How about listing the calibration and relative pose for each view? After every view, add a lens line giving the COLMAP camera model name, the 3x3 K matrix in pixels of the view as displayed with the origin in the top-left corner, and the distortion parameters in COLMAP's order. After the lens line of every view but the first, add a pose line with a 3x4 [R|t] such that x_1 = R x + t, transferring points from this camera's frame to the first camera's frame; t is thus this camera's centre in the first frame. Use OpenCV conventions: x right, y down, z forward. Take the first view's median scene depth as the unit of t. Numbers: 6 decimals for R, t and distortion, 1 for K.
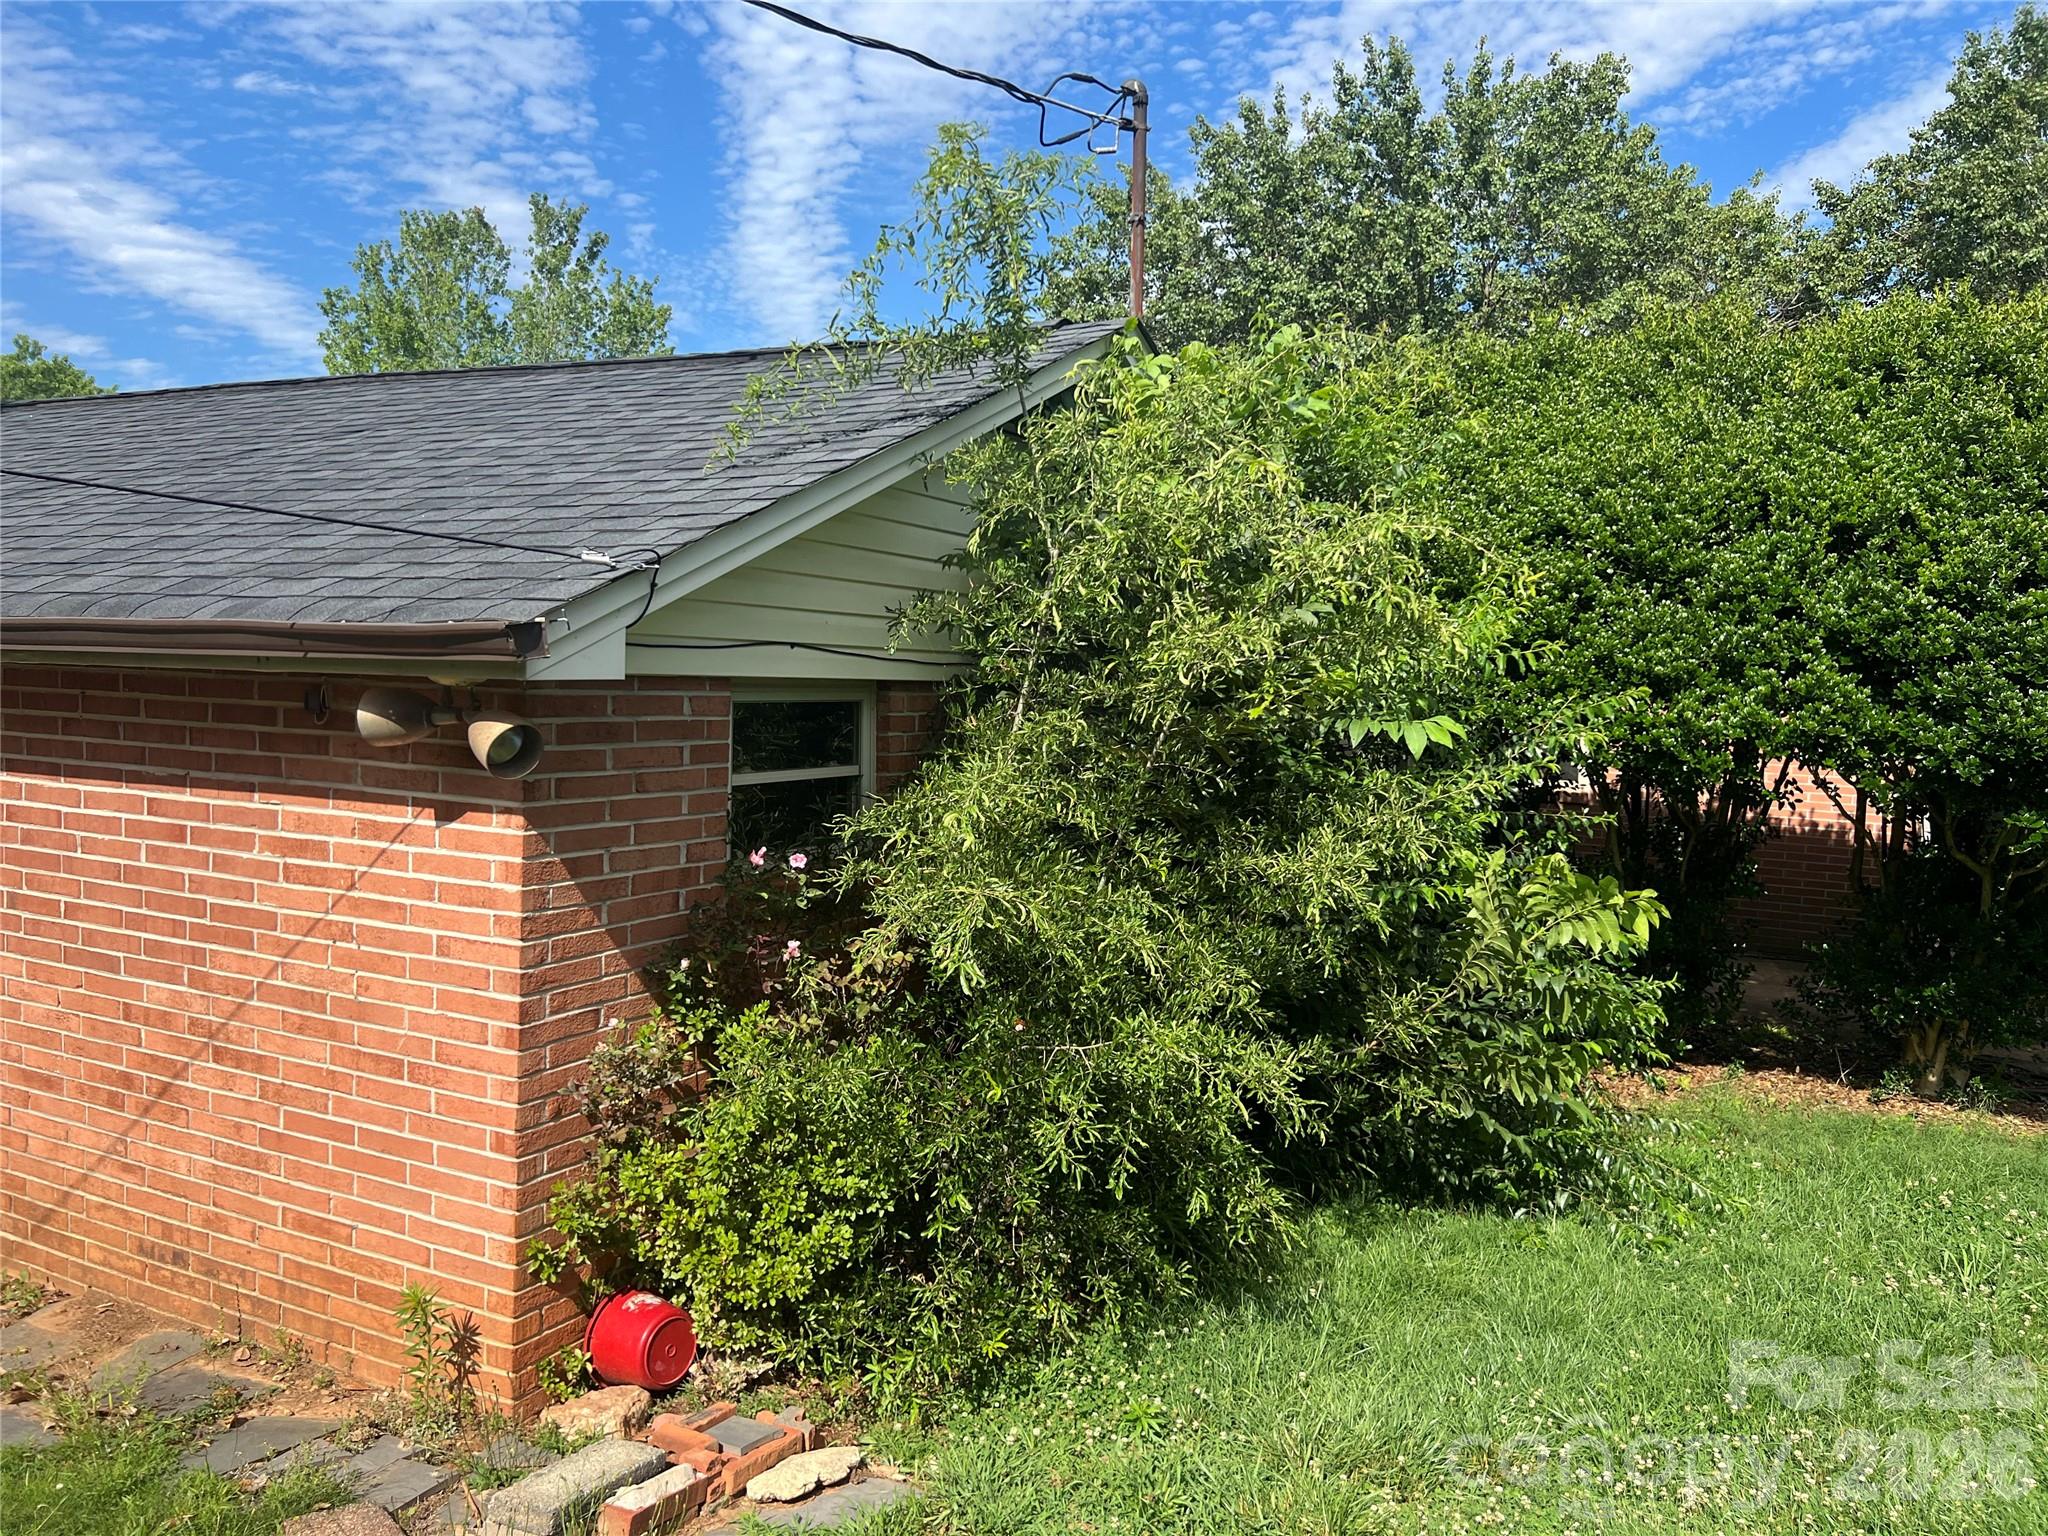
lens RADIAL K [[1555.1, 0, 1023.1], [0, 1555.1, 776.8], [0, 0, 1]] dist [0.065319, -0.077102]
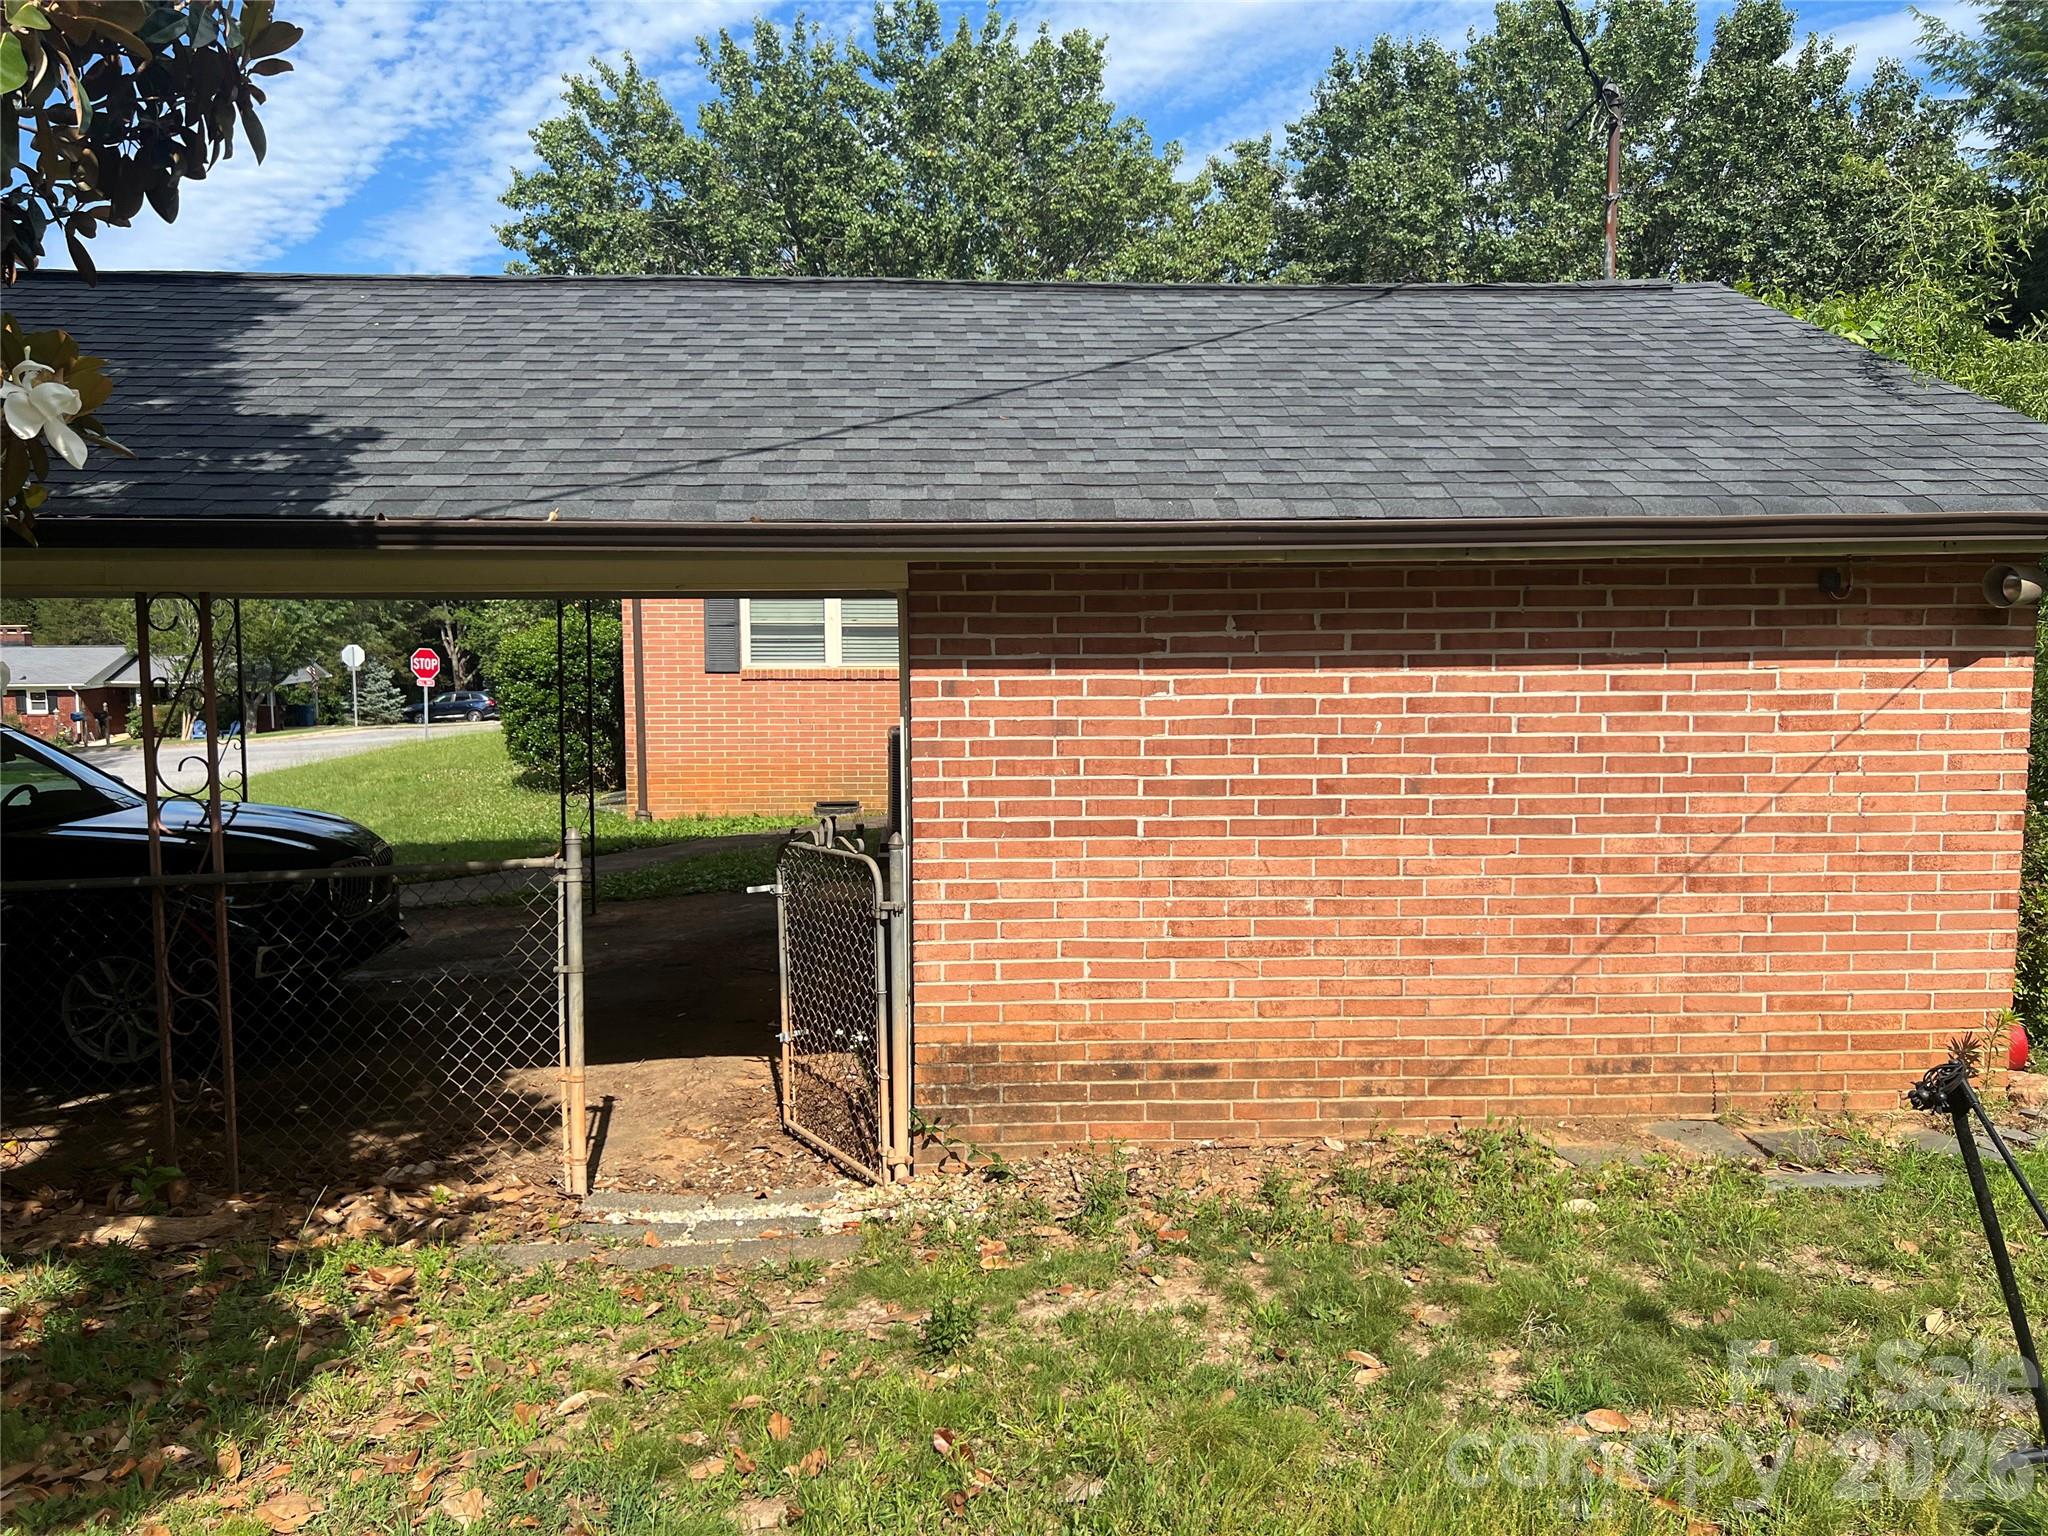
lens RADIAL K [[1555.1, 0, 1023.1], [0, 1555.1, 758.2], [0, 0, 1]] dist [0.065319, -0.077102]
pose [[0.856274, -0.089472, 0.508714, -1.564486], [0.068304, 0.995848, 0.060179, -0.026013], [-0.511986, -0.016783, 0.858830, 0.241448]]
